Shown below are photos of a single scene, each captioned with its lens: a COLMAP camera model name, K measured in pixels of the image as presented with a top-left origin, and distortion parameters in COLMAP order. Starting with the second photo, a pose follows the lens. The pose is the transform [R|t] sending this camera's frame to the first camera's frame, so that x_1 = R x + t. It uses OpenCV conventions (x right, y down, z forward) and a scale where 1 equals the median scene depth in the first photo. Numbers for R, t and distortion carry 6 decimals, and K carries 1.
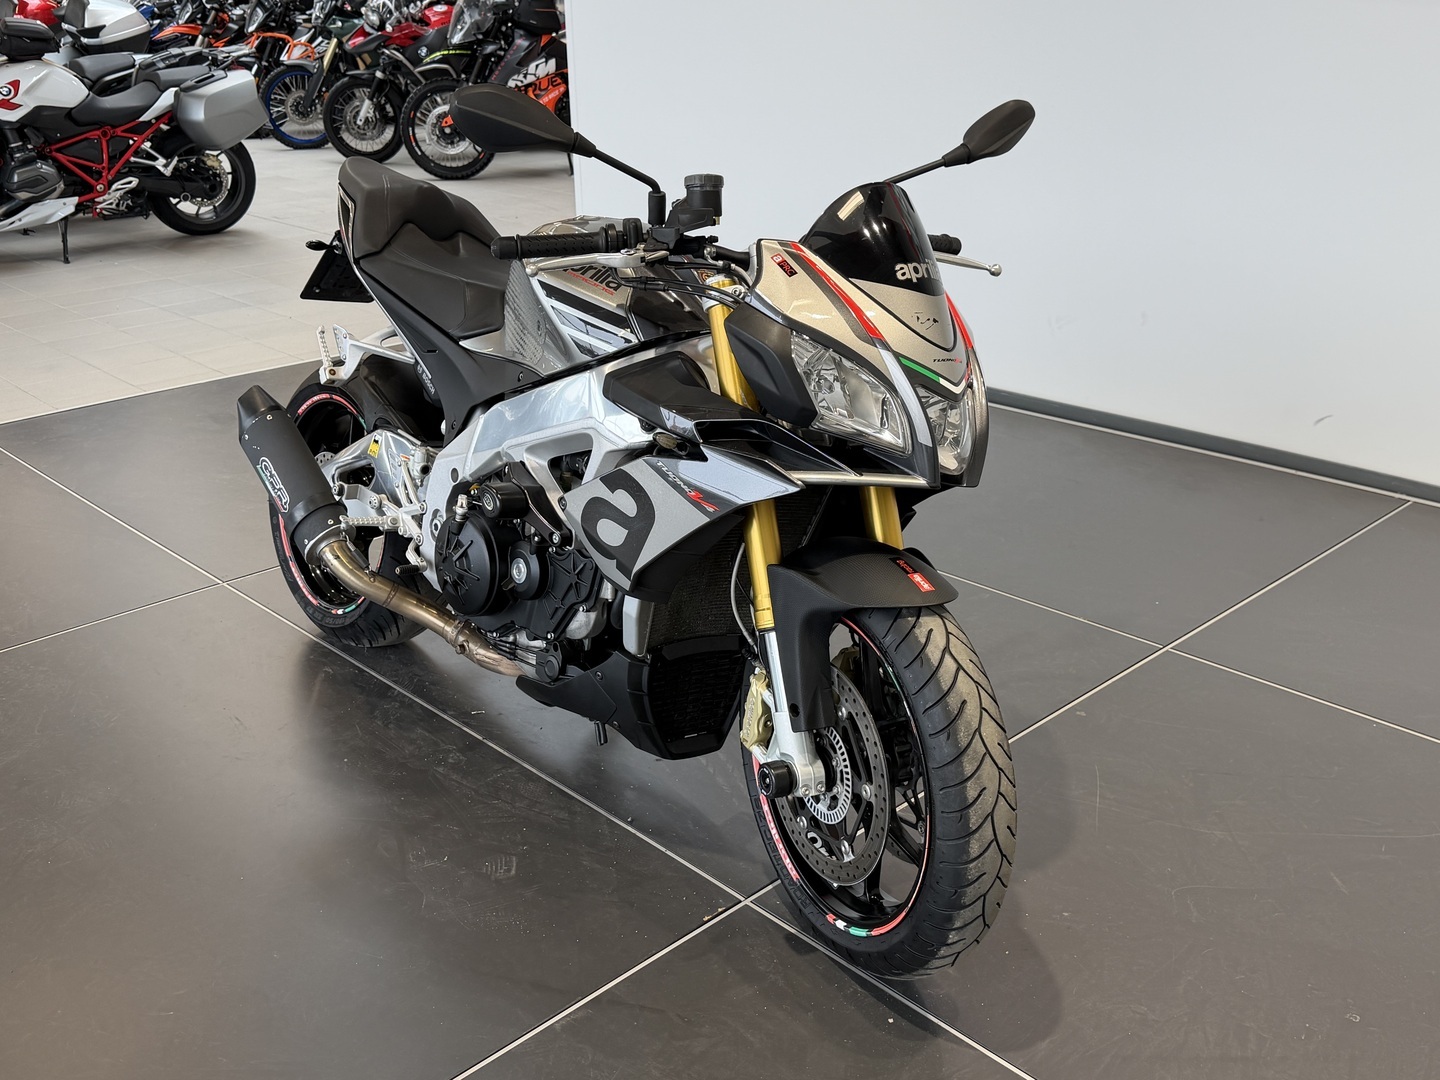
lens RADIAL K [[1405.7, 0, 720.0], [0, 1405.7, 540.0], [0, 0, 1]] dist [0.070070, -0.015836]
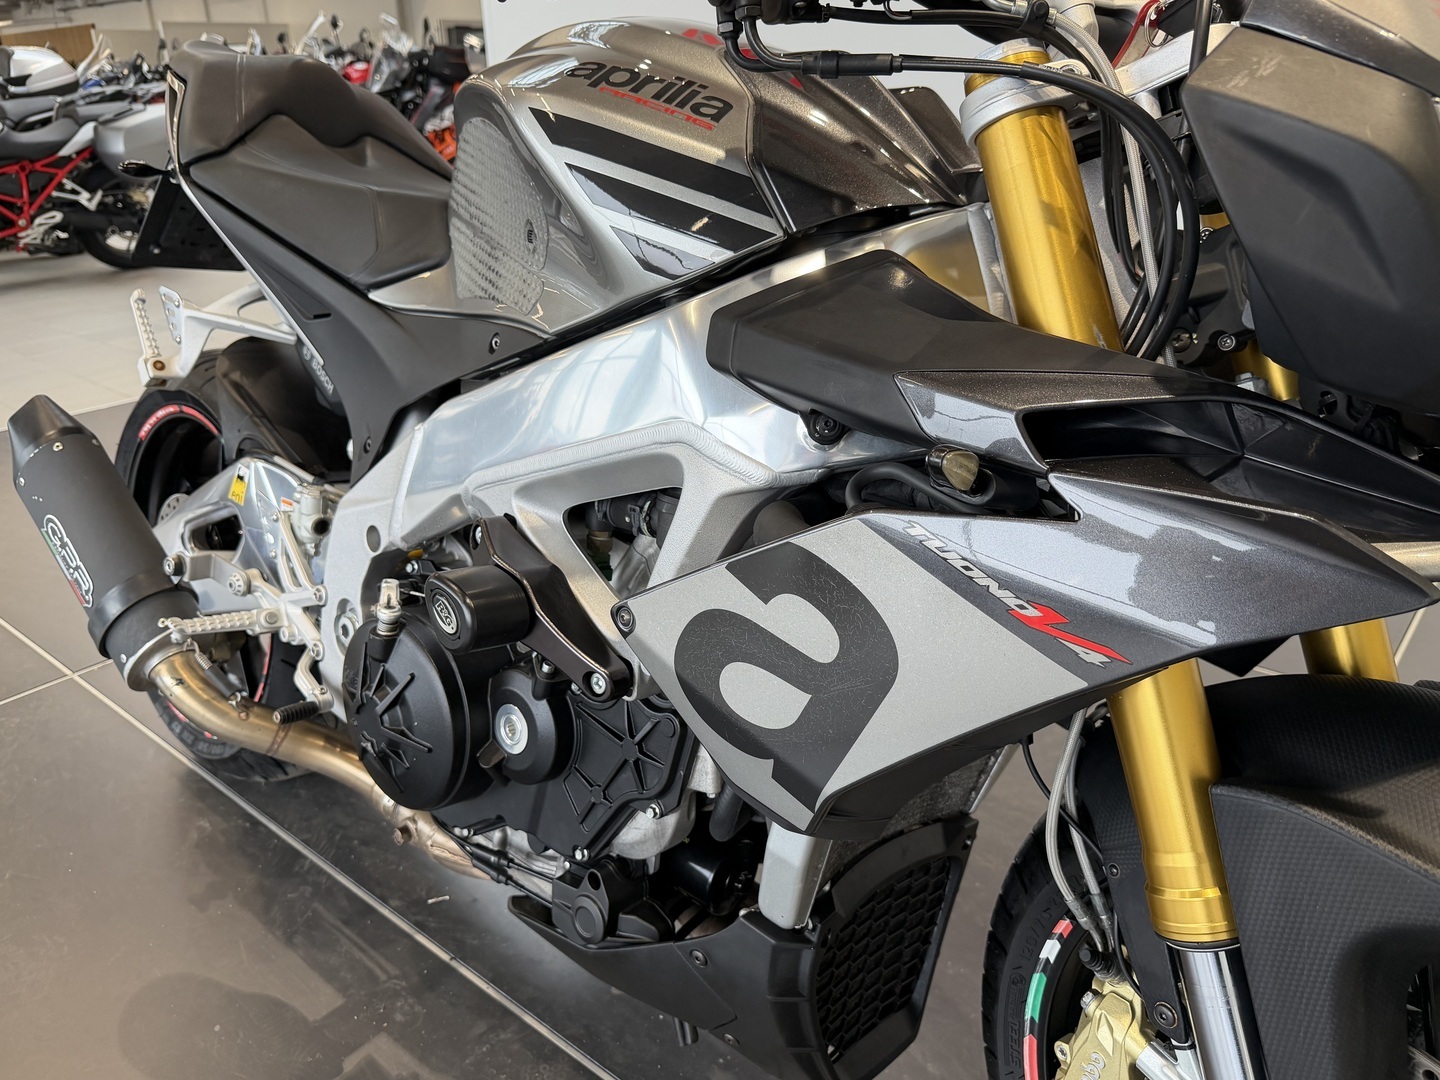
lens RADIAL K [[1097.2, 0, 720.0], [0, 1097.2, 540.0], [0, 0, 1]] dist [0.004945, -0.006022]
pose [[0.994005, -0.053000, 0.095627, -0.094592], [0.051098, 0.998446, 0.022234, -0.046922], [-0.096657, -0.017214, 0.995169, 0.556828]]
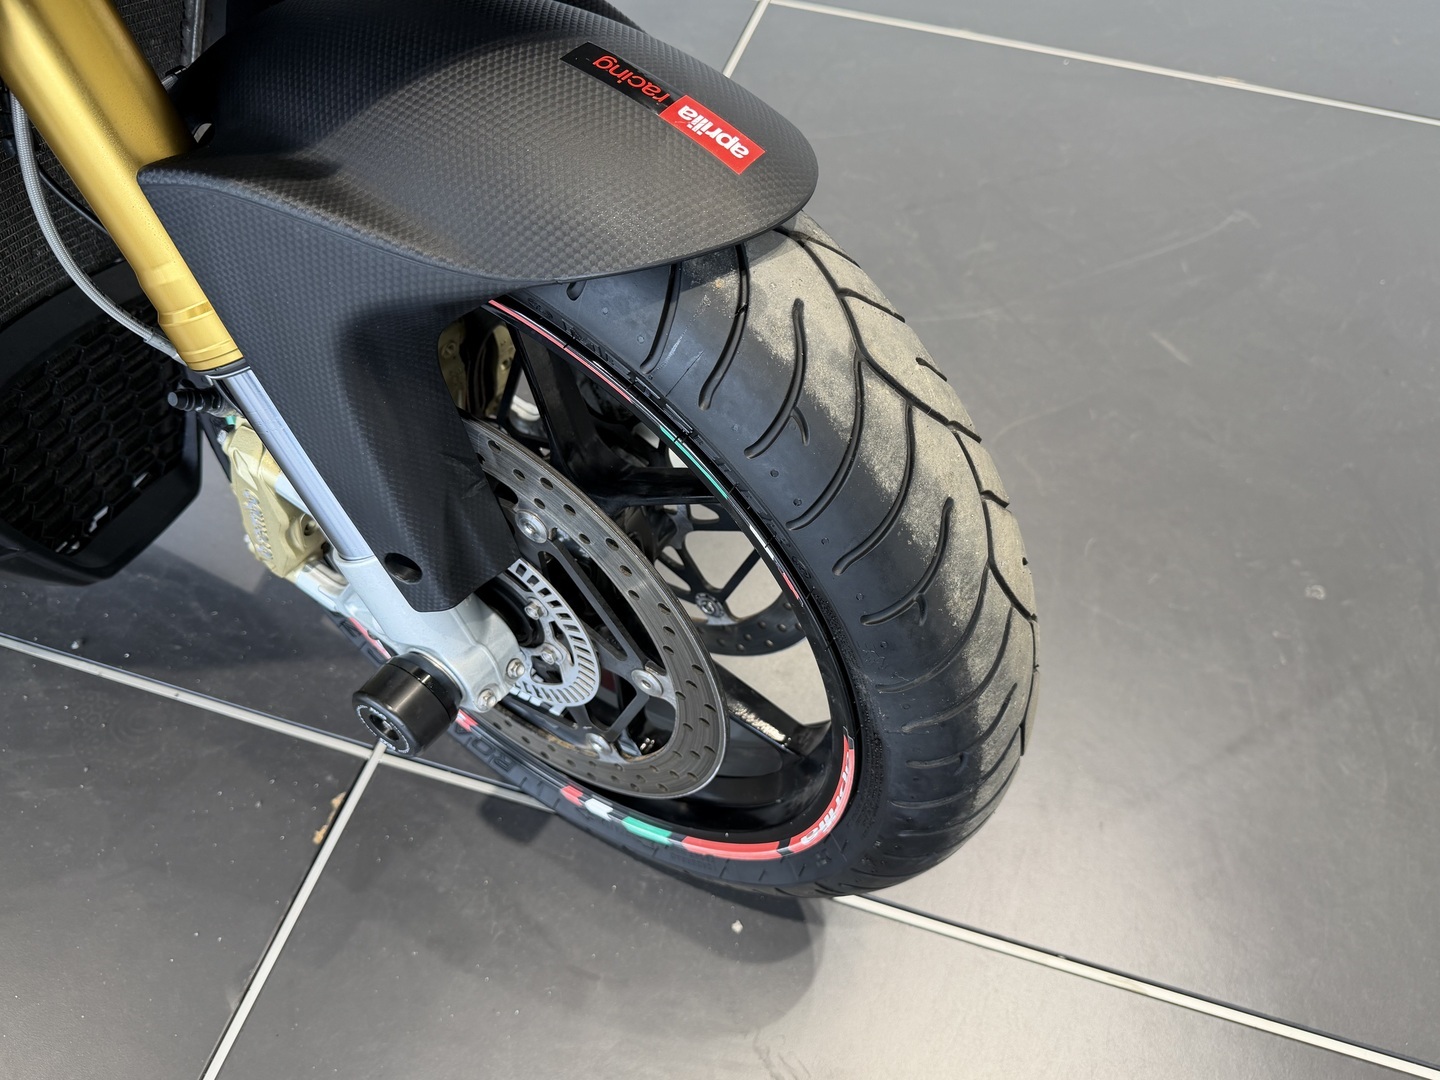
lens RADIAL K [[1097.2, 0, 720.0], [0, 1097.2, 540.0], [0, 0, 1]] dist [0.004945, -0.006022]
pose [[0.869669, -0.386105, 0.307571, 0.030246], [0.147809, 0.798163, 0.584028, -0.026461], [-0.470987, -0.462449, 0.751207, 0.575831]]
